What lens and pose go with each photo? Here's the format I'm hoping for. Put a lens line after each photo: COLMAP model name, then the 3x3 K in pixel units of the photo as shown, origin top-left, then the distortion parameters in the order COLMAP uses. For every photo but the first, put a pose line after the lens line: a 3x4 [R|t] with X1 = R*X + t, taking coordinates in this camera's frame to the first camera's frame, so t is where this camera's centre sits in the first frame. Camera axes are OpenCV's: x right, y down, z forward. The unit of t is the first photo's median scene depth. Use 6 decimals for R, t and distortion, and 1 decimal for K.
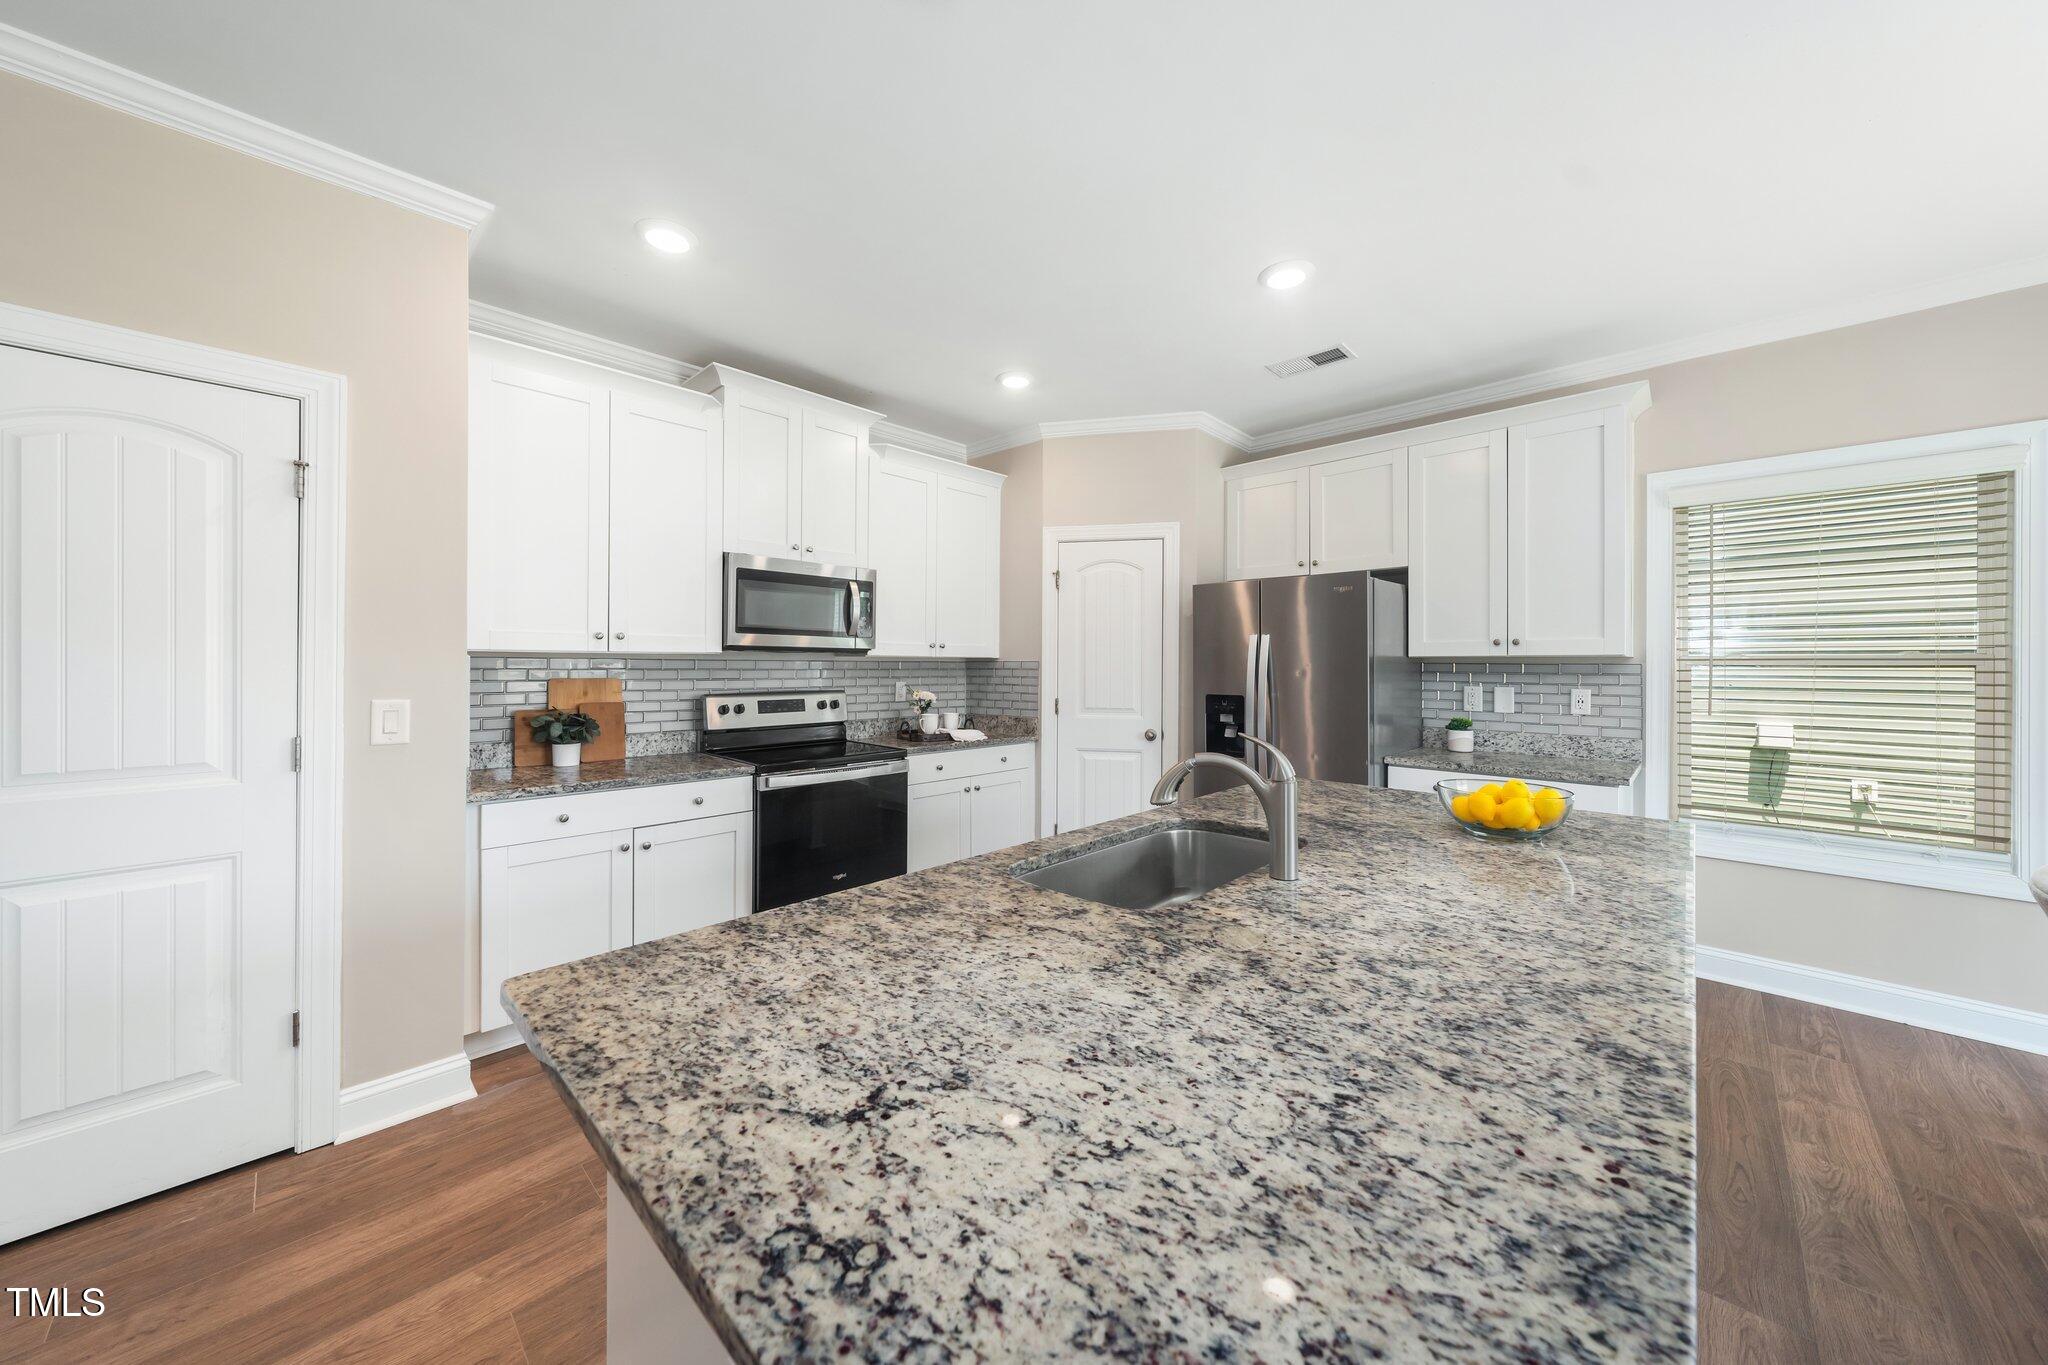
lens RADIAL K [[706.1, 0, 1031.4], [0, 706.1, 670.3], [0, 0, 1]] dist [0.001858, -0.000467]
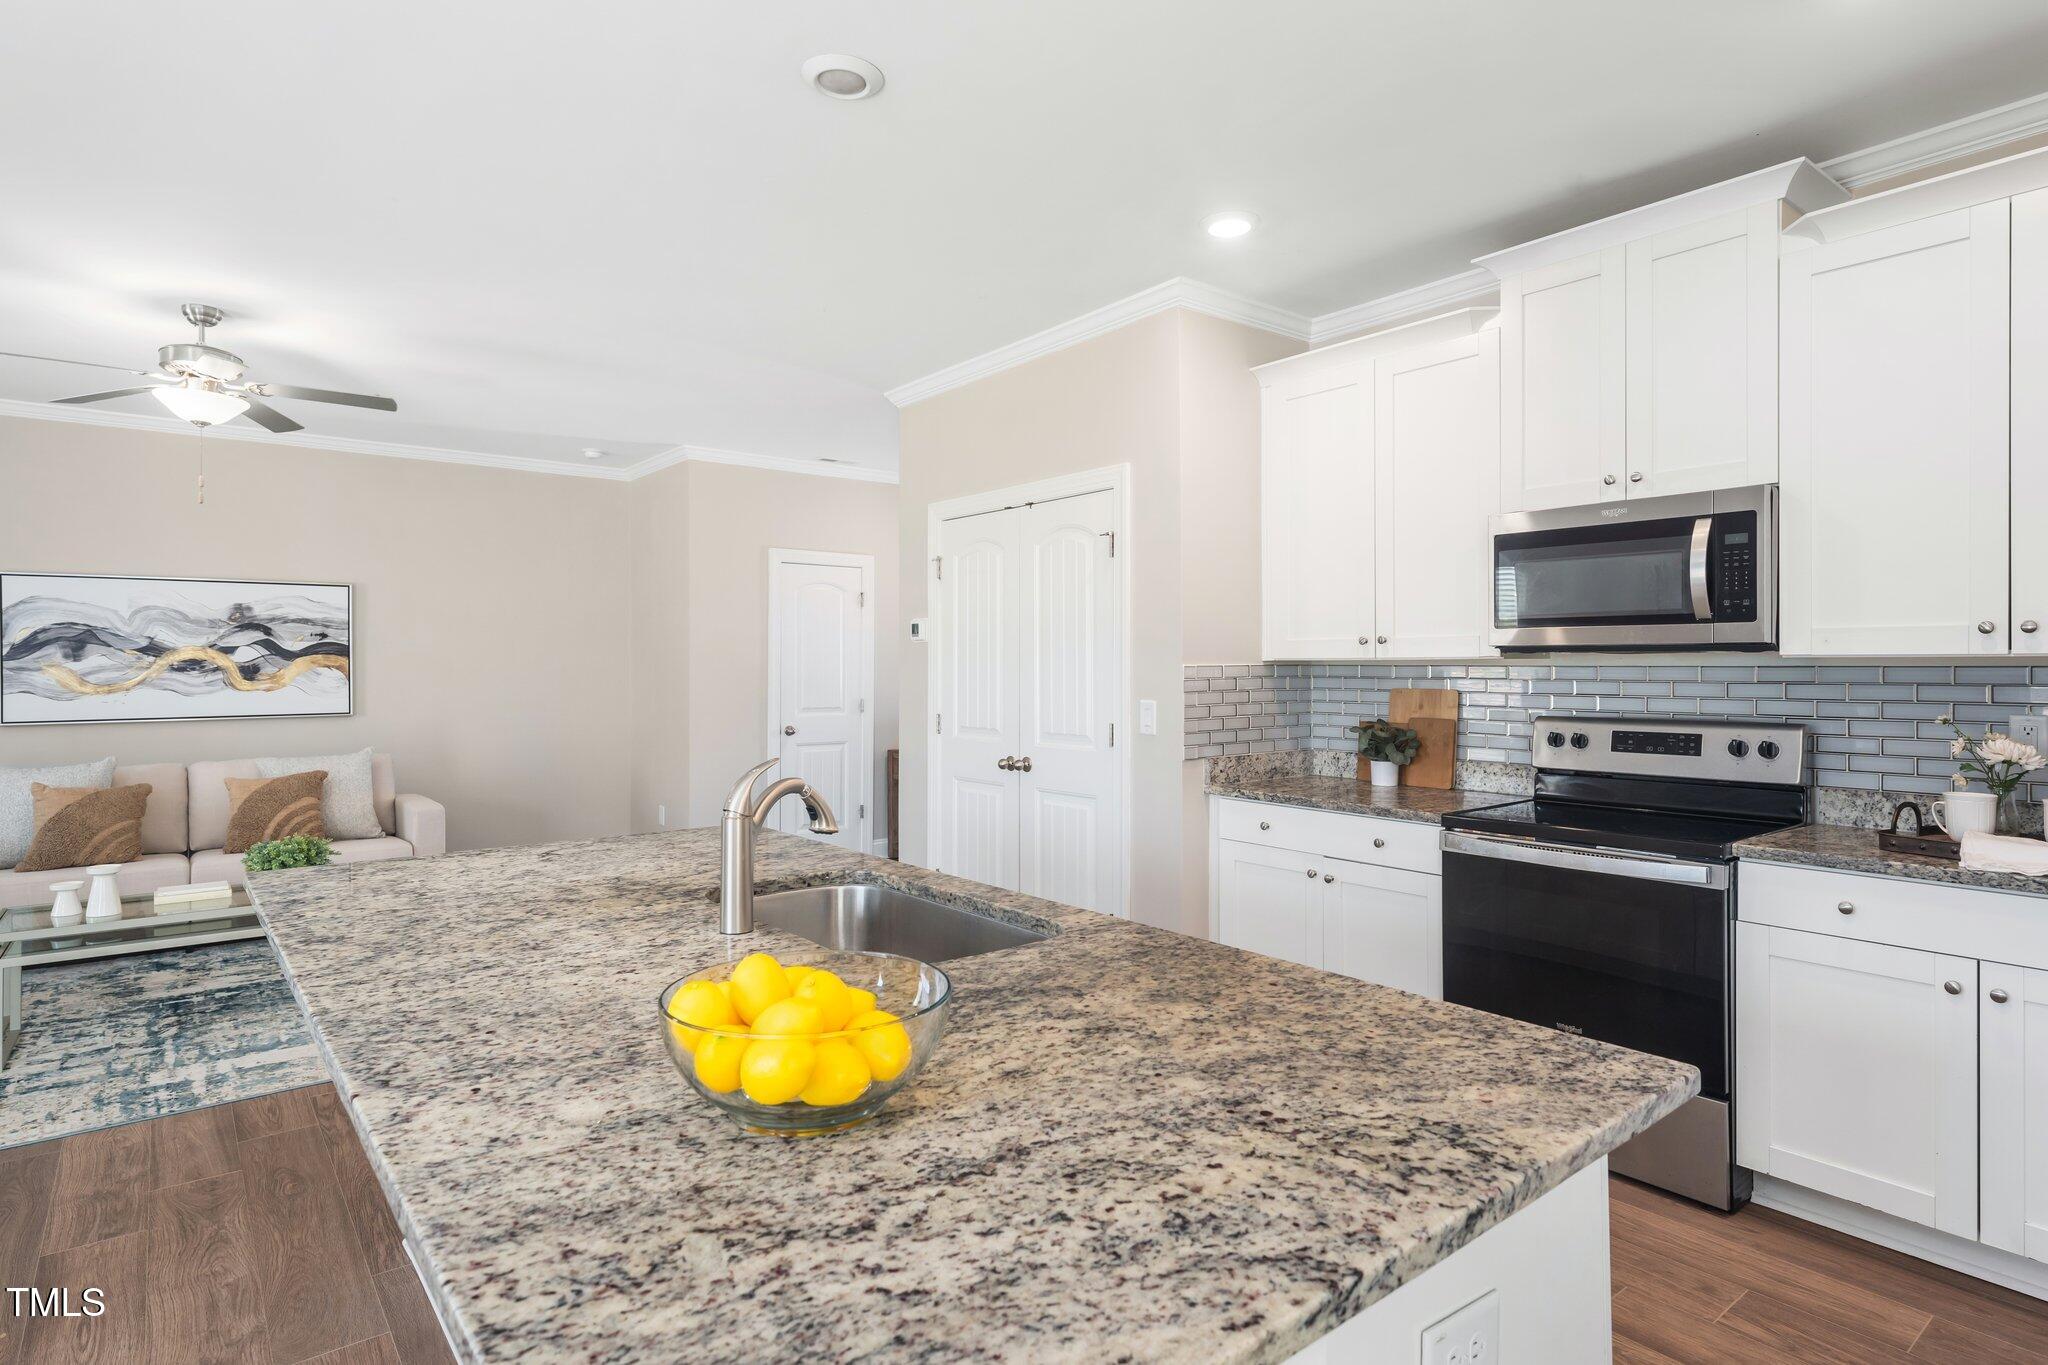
lens RADIAL K [[1092.4, 0, 1031.7], [0, 1092.4, 658.3], [0, 0, 1]] dist [0.007479, -0.000206]
pose [[-0.132780, -0.011266, -0.991081, 0.637382], [-0.008421, 0.999912, -0.010239, -0.006932], [0.991110, 0.006987, -0.132864, 0.606221]]
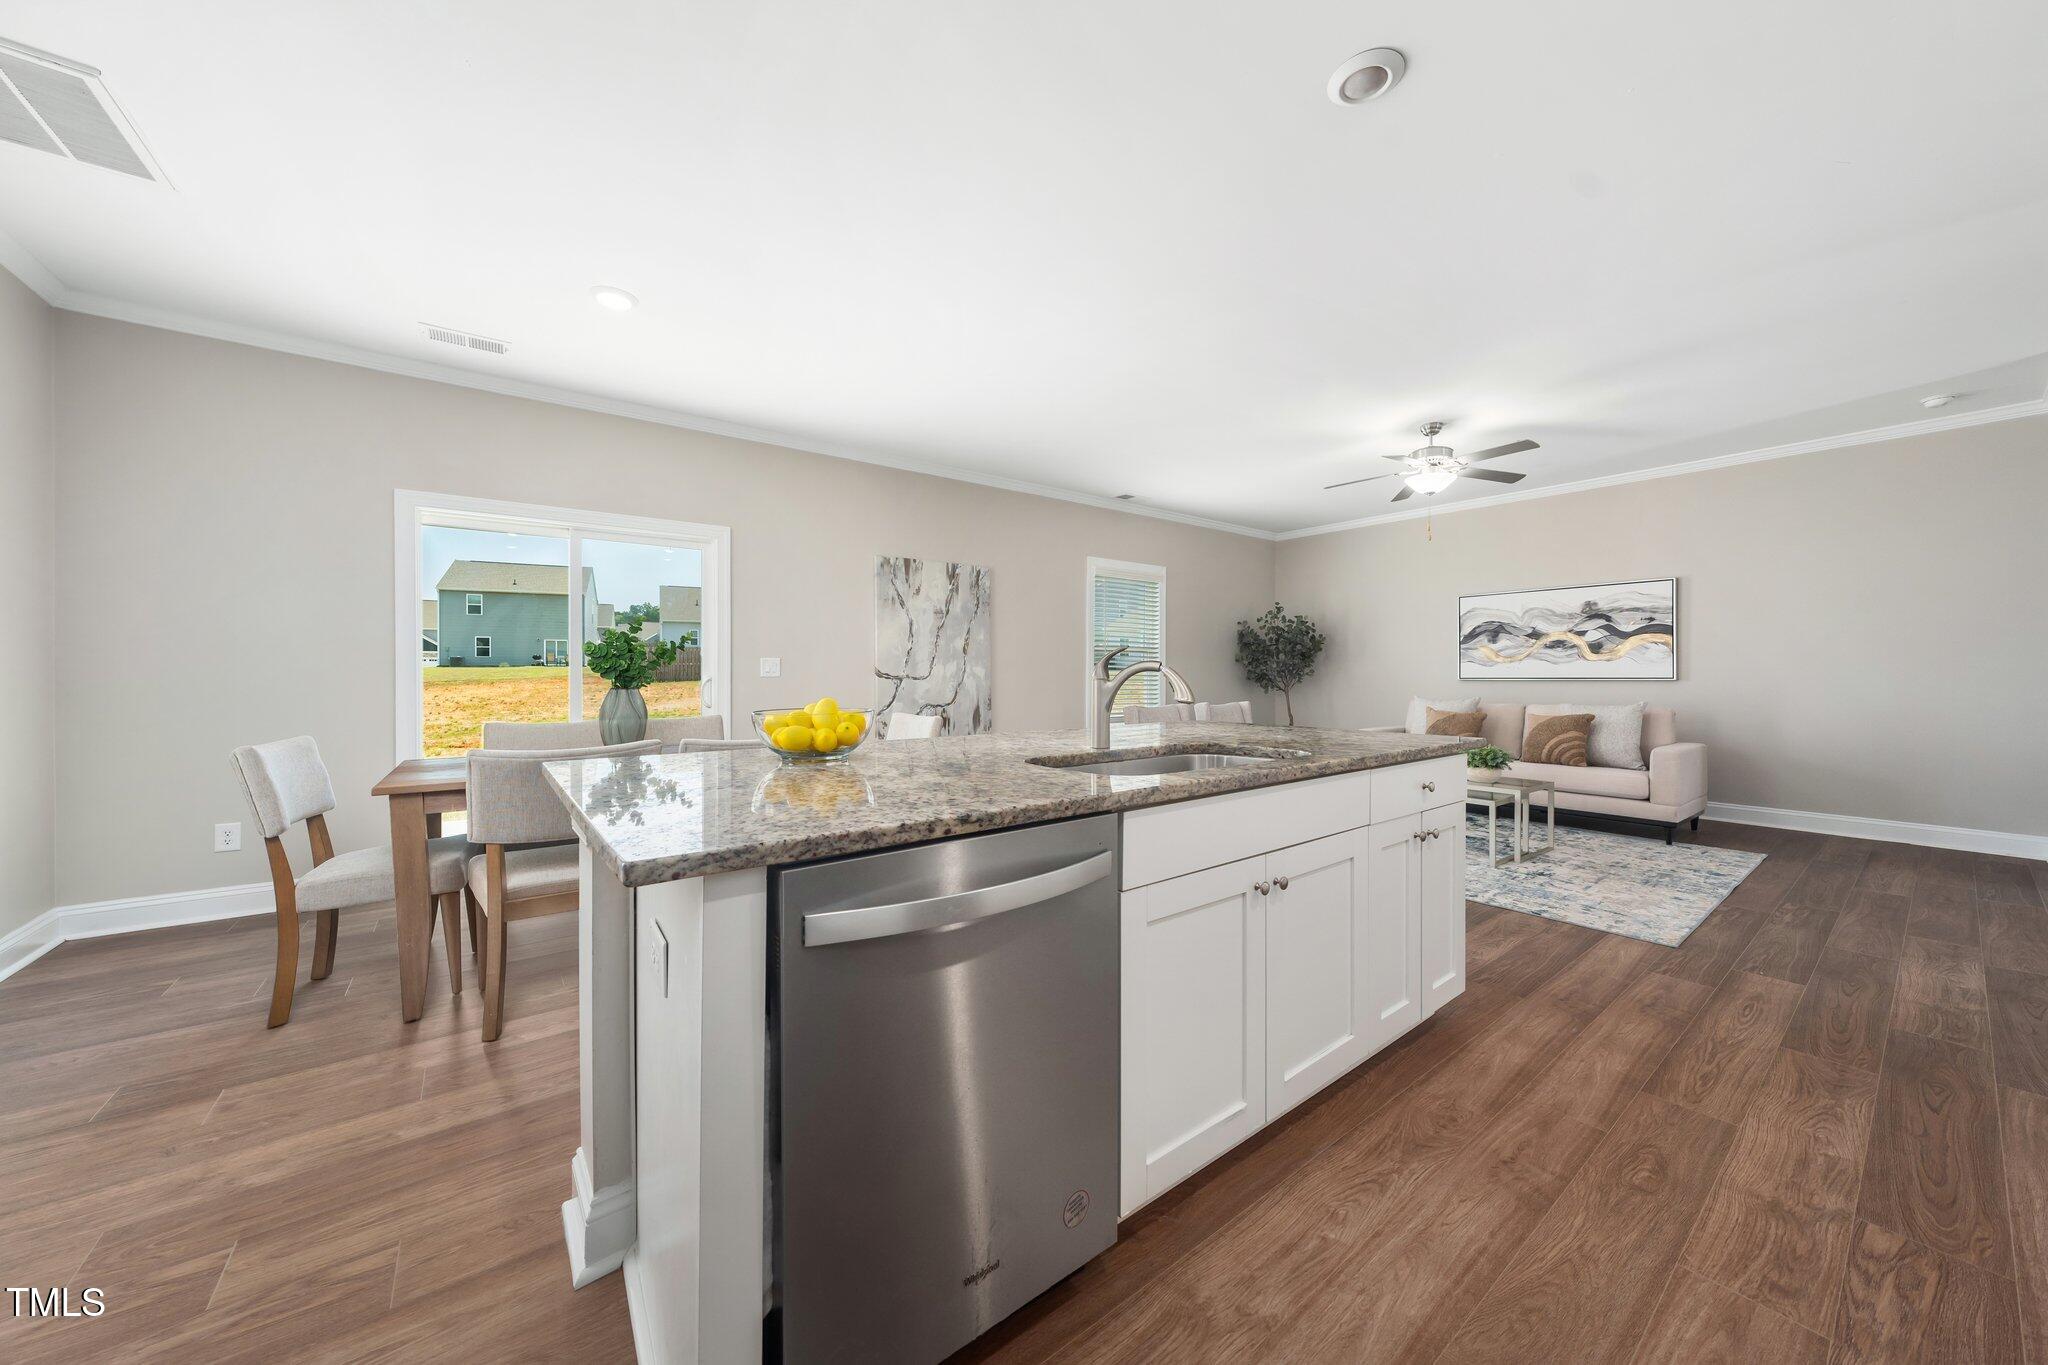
lens RADIAL K [[706.1, 0, 1030.4], [0, 706.1, 683.3], [0, 0, 1]] dist [0.001858, -0.000467]
pose [[-0.988767, -0.004324, 0.149402, 0.109575], [-0.000609, 0.999690, 0.024904, 0.050704], [-0.149463, 0.024533, -0.988463, 0.956333]]
